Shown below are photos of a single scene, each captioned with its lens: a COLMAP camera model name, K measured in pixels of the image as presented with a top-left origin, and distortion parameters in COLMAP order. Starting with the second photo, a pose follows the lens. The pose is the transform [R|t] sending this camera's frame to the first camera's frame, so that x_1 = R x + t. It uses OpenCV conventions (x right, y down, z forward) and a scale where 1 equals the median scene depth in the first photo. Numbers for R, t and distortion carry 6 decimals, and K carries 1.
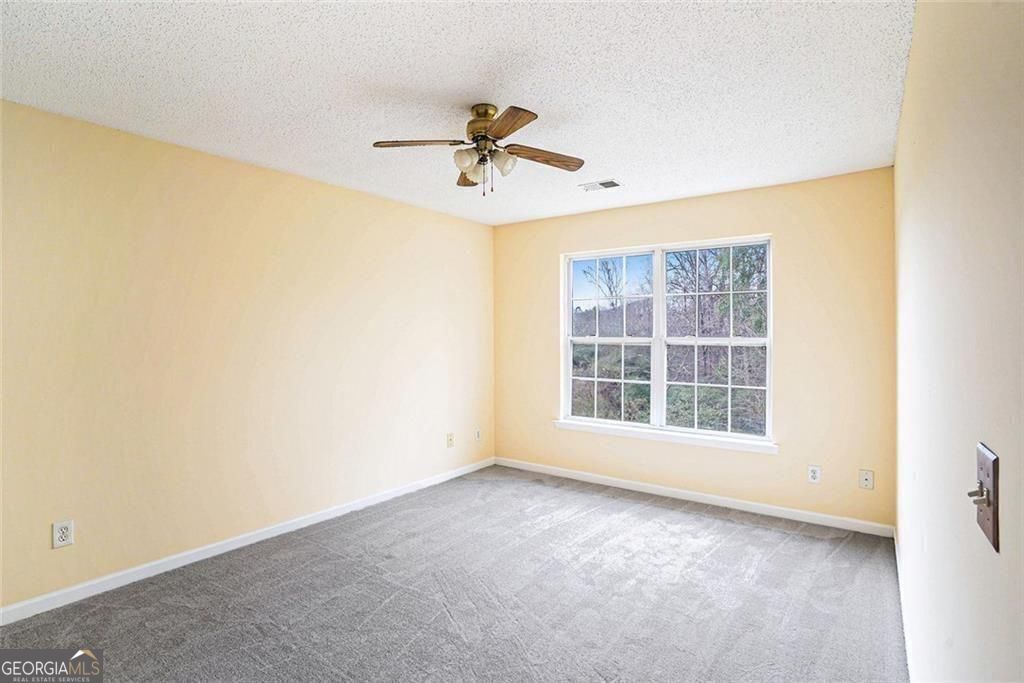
lens RADIAL K [[498.4, 0, 502.7], [0, 498.4, 338.0], [0, 0, 1]] dist [-0.081518, 0.031426]
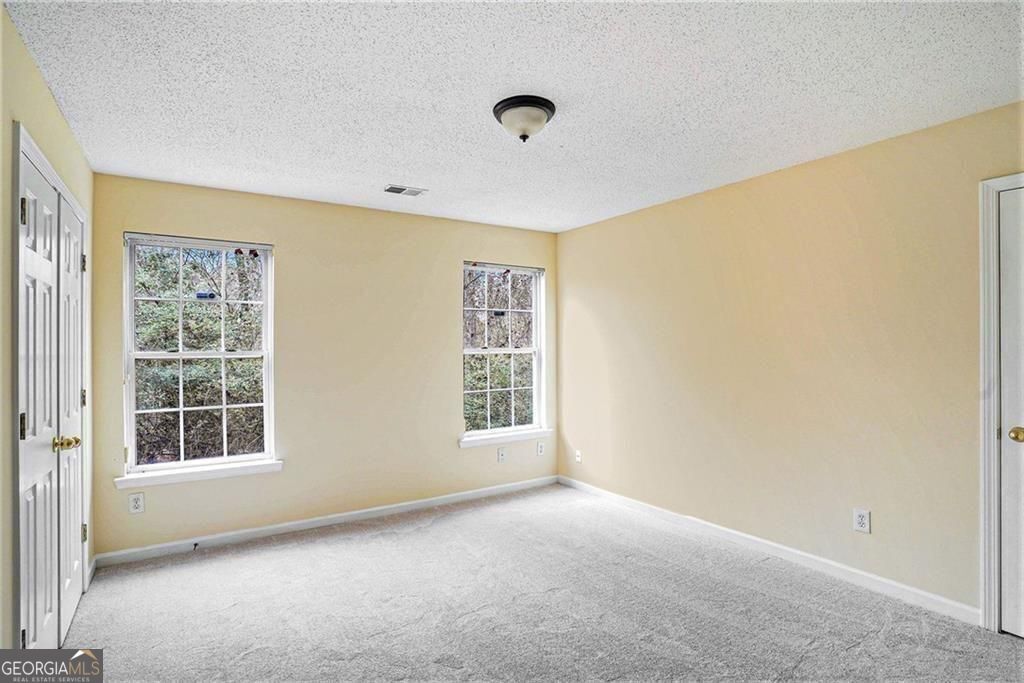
lens RADIAL K [[520.8, 0, 500.7], [0, 520.8, 340.6], [0, 0, 1]] dist [0.000257, -0.000082]
pose [[0.384166, 0.008198, 0.923228, -0.354747], [0.015095, 0.999771, -0.015160, -0.000566], [-0.923141, 0.019760, 0.383954, 0.254365]]
